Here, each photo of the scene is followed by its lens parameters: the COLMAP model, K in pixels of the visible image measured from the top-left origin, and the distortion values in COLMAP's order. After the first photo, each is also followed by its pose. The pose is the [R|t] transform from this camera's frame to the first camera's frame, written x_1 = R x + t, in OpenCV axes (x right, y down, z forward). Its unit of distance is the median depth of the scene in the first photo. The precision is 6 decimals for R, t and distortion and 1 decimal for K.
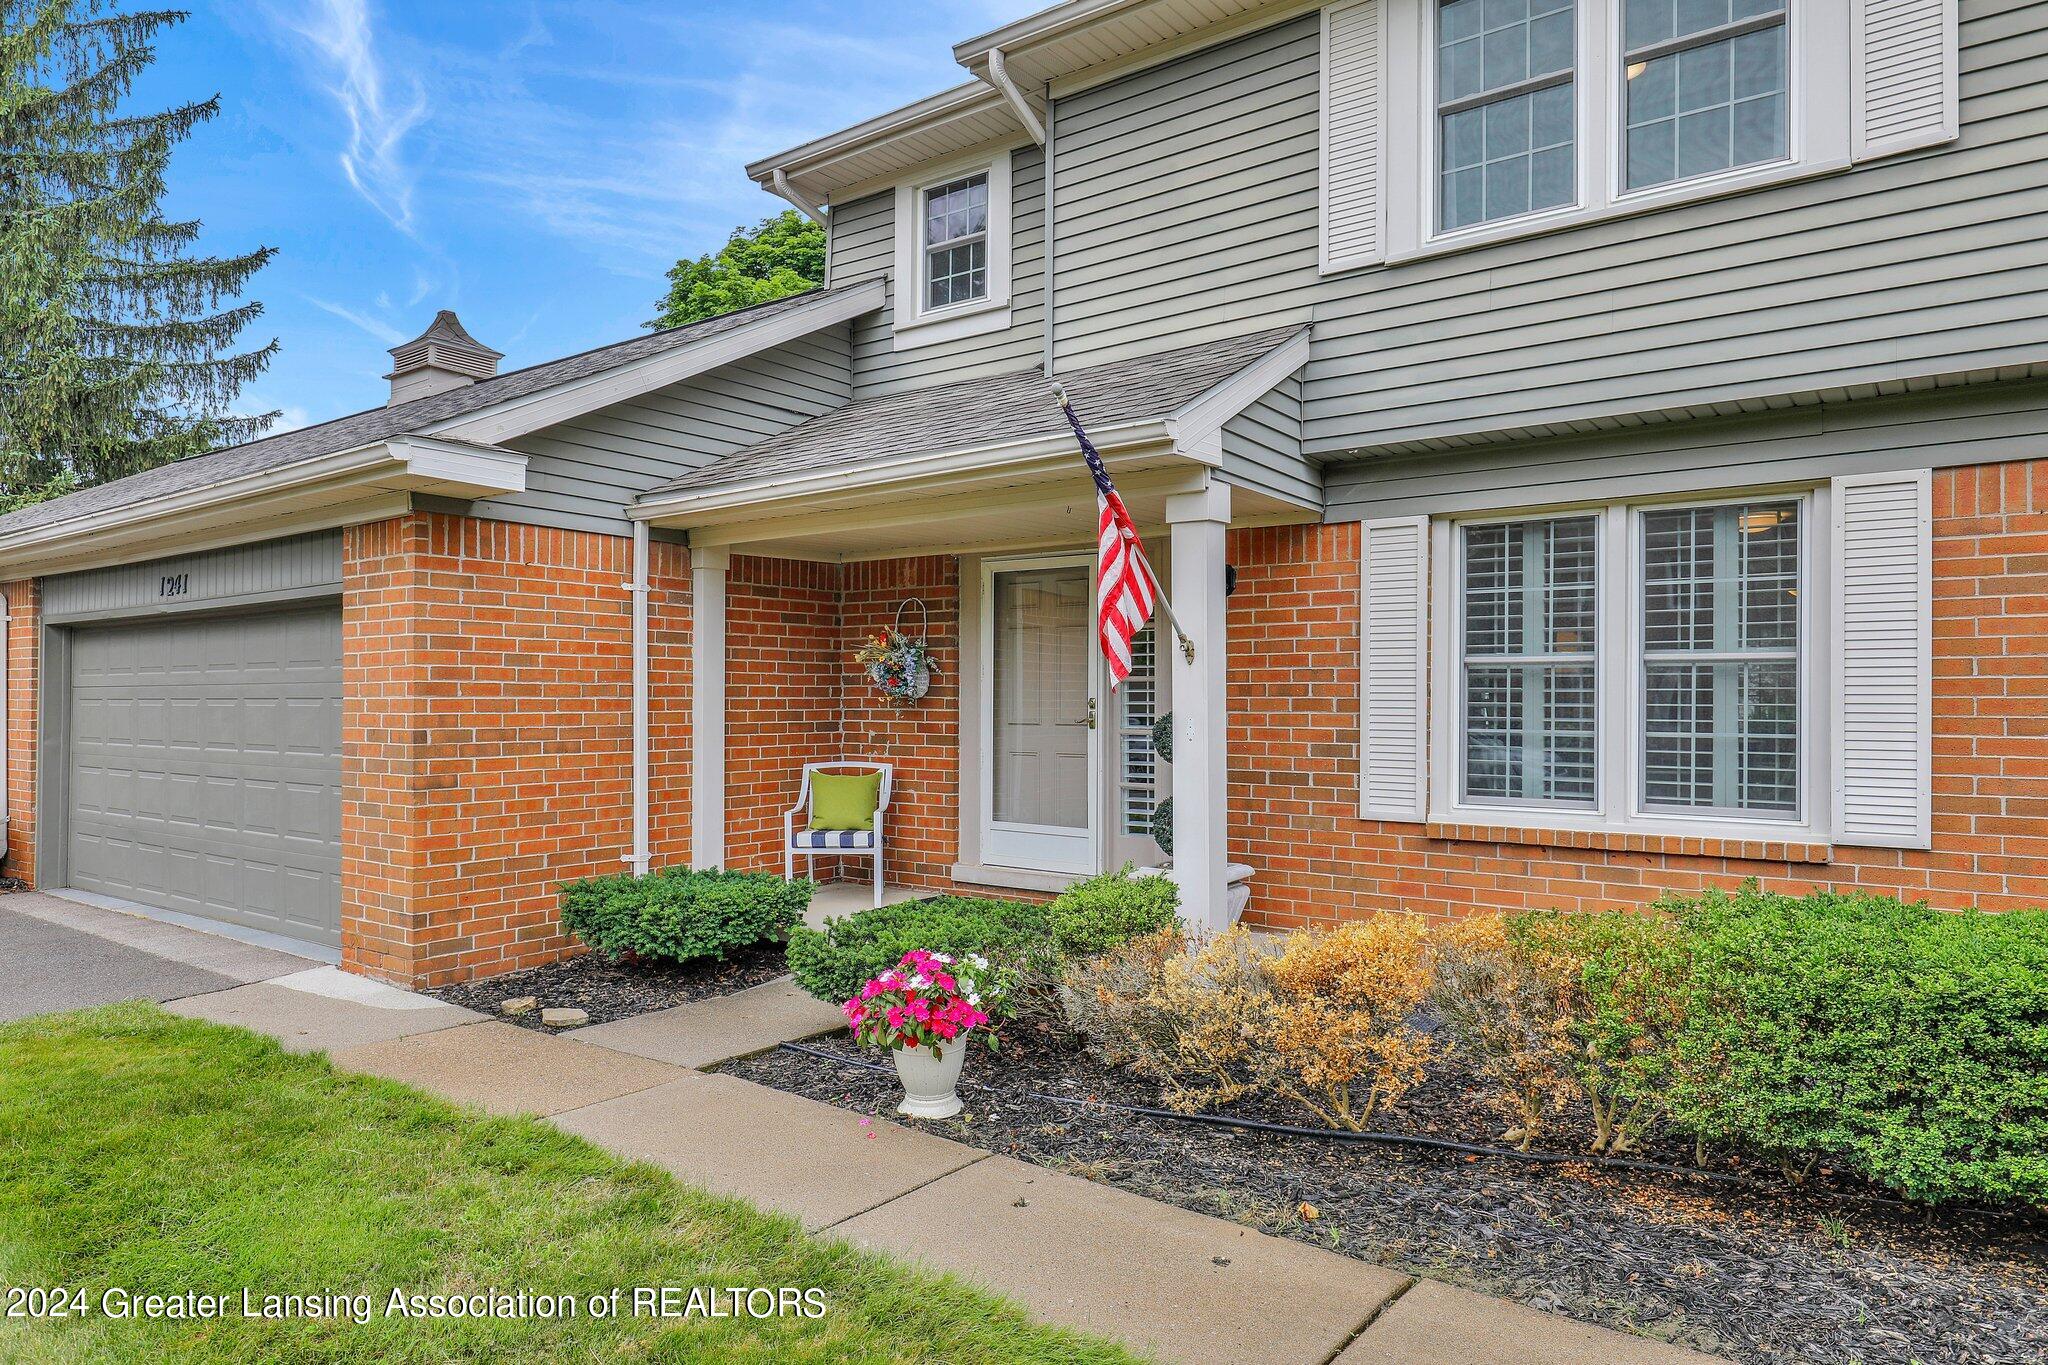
lens RADIAL K [[1292.3, 0, 1015.6], [0, 1292.3, 690.2], [0, 0, 1]] dist [0.003869, -0.000403]
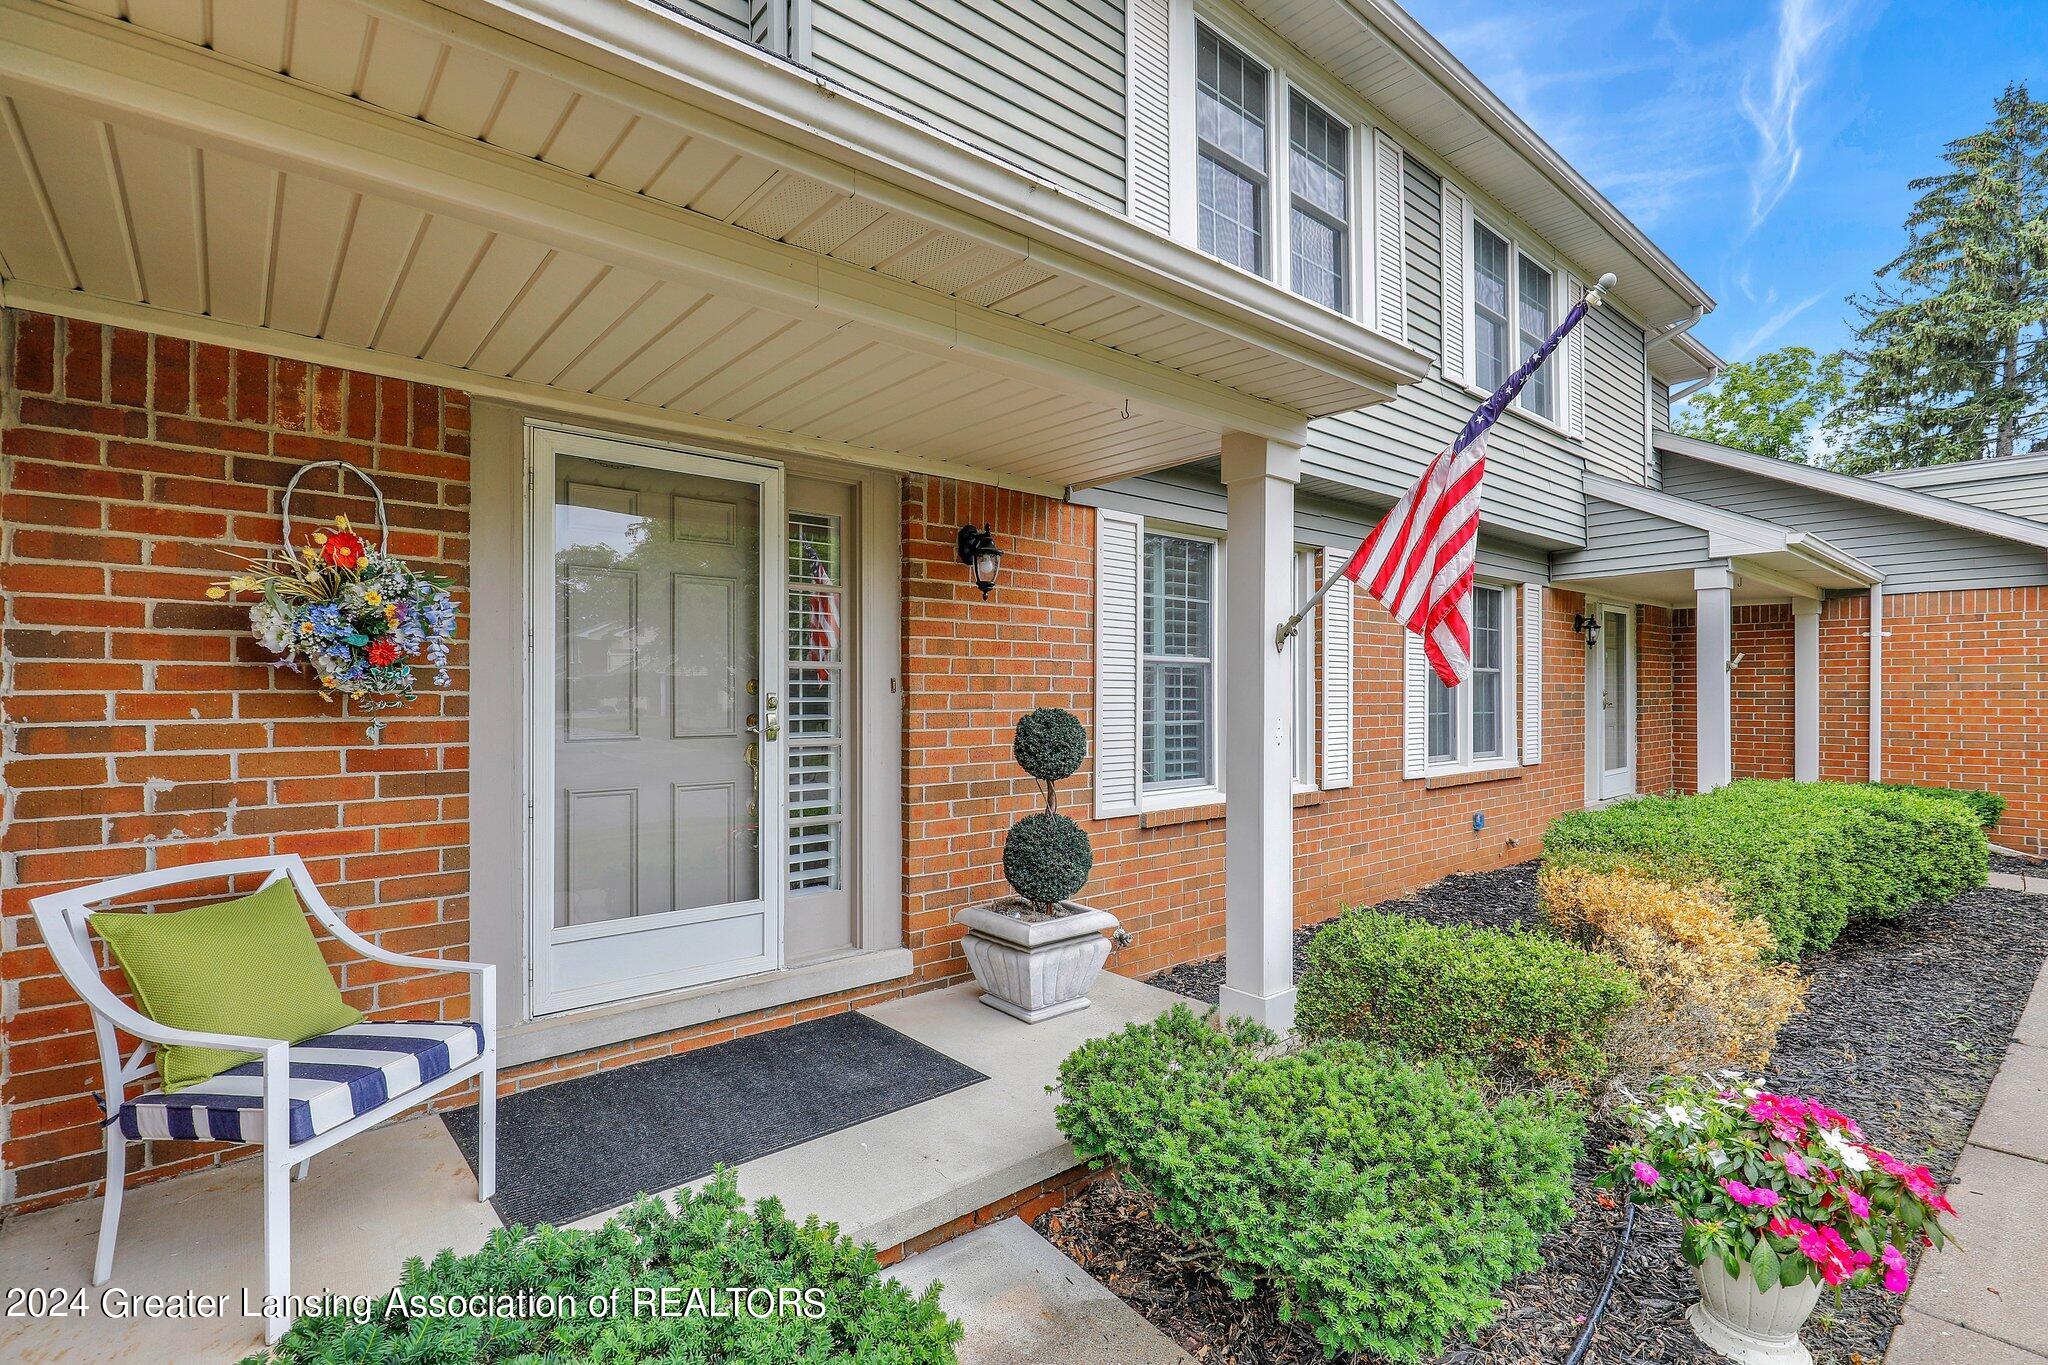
lens RADIAL K [[940.5, 0, 1024.1], [0, 940.5, 687.4], [0, 0, 1]] dist [-0.002678, 0.000064]
pose [[0.223621, 0.005371, 0.974661, -0.436839], [-0.005773, 0.999975, -0.004186, 0.005418], [-0.974659, -0.004690, 0.223646, 0.924743]]
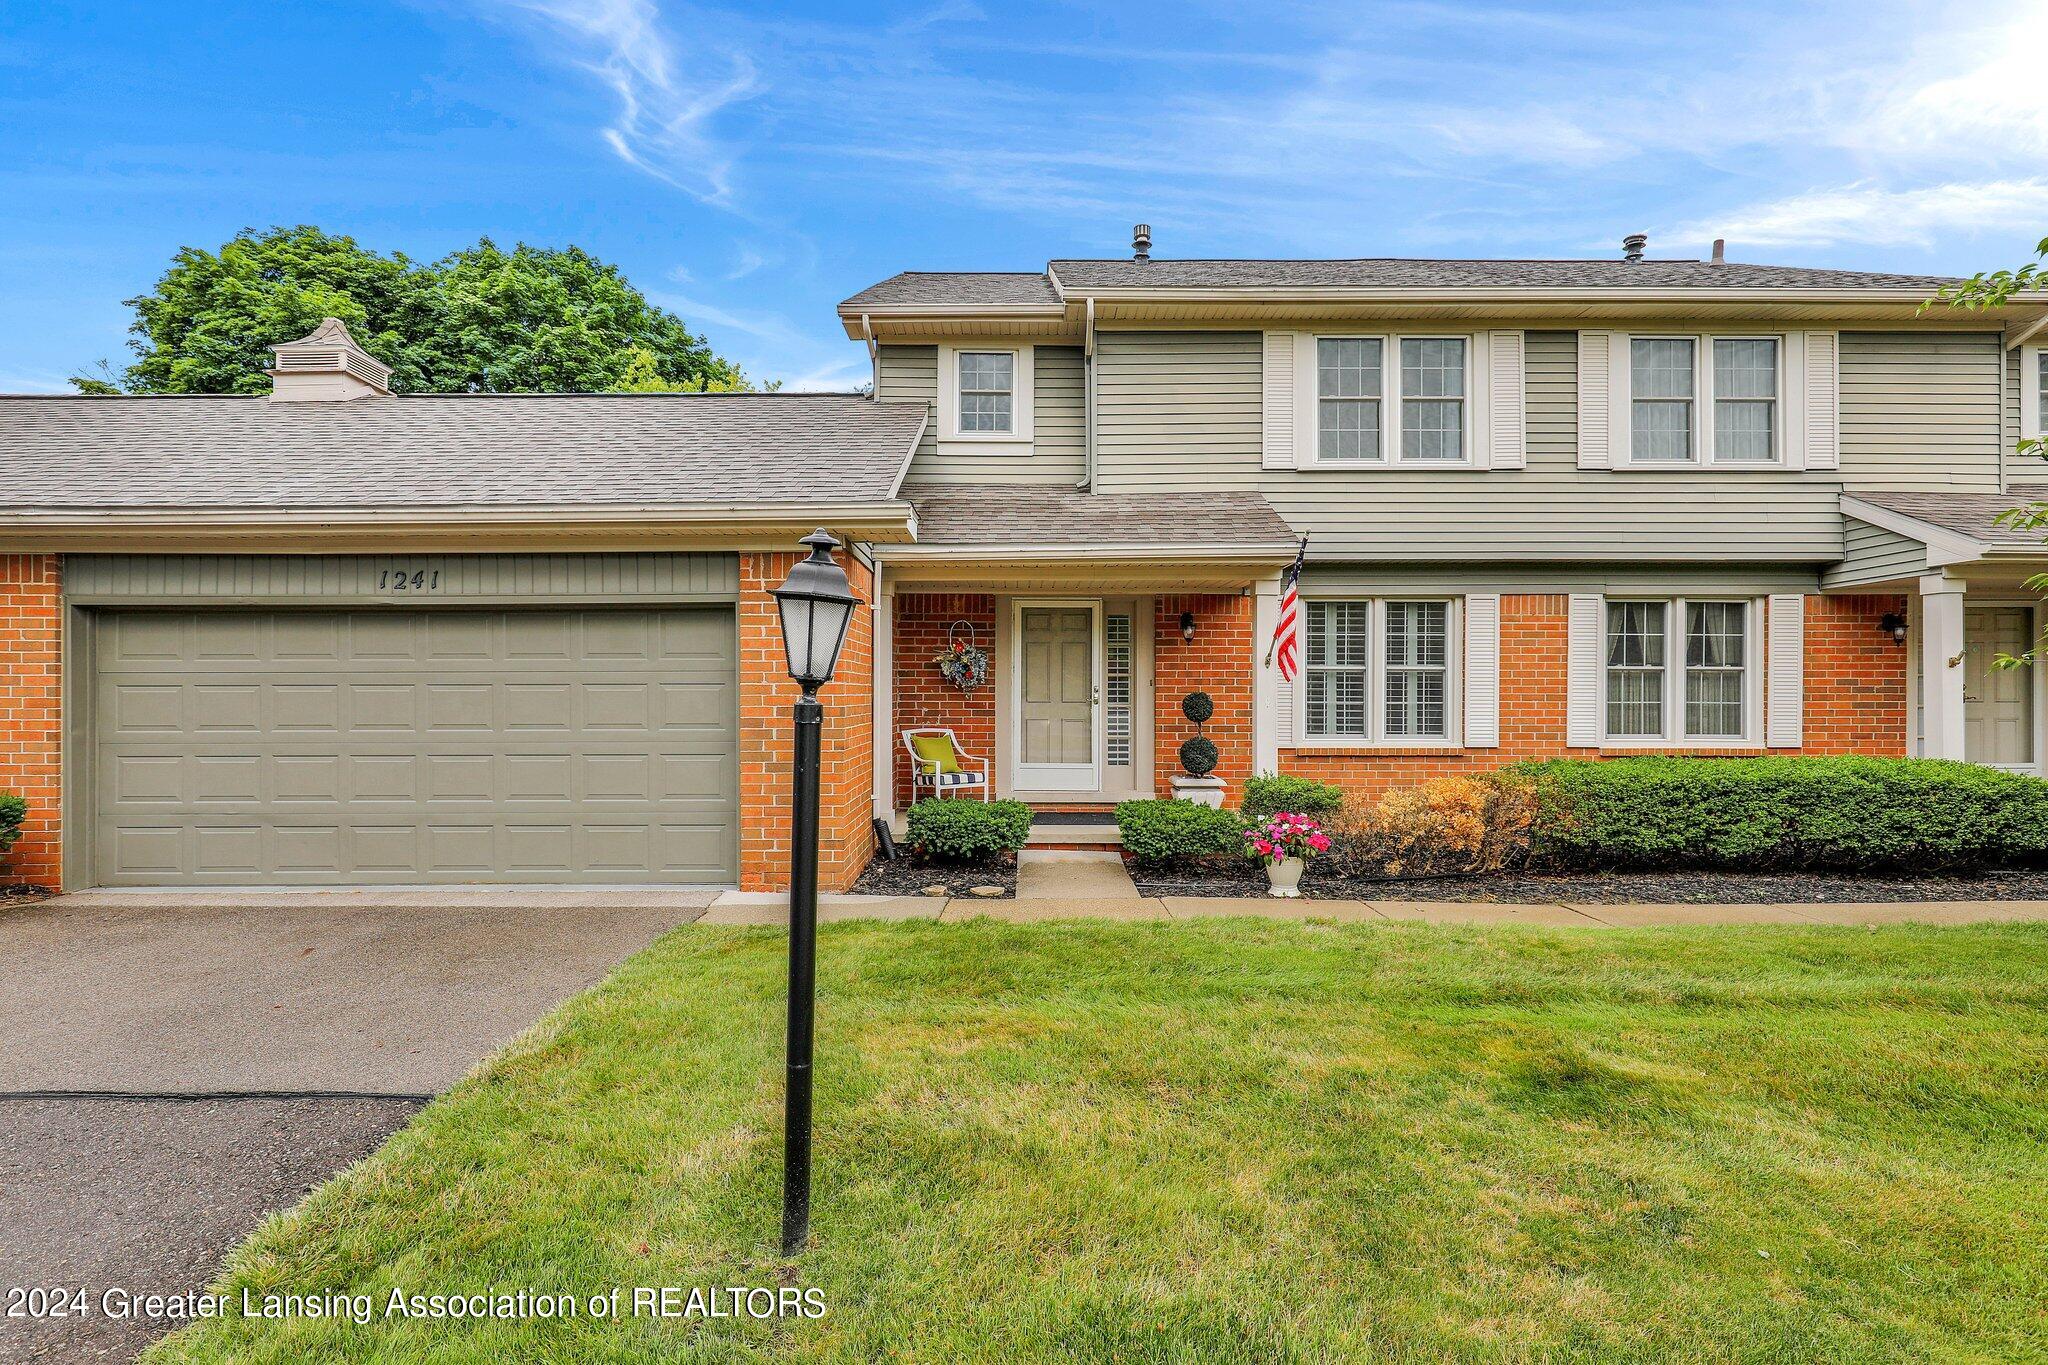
lens RADIAL K [[968.8, 0, 1033.3], [0, 968.8, 692.8], [0, 0, 1]] dist [-0.003176, -0.001317]
pose [[0.794208, -0.001319, 0.607644, -0.928314], [-0.004688, 0.999955, 0.008299, 0.005670], [-0.607628, -0.009440, 0.794166, 0.050105]]
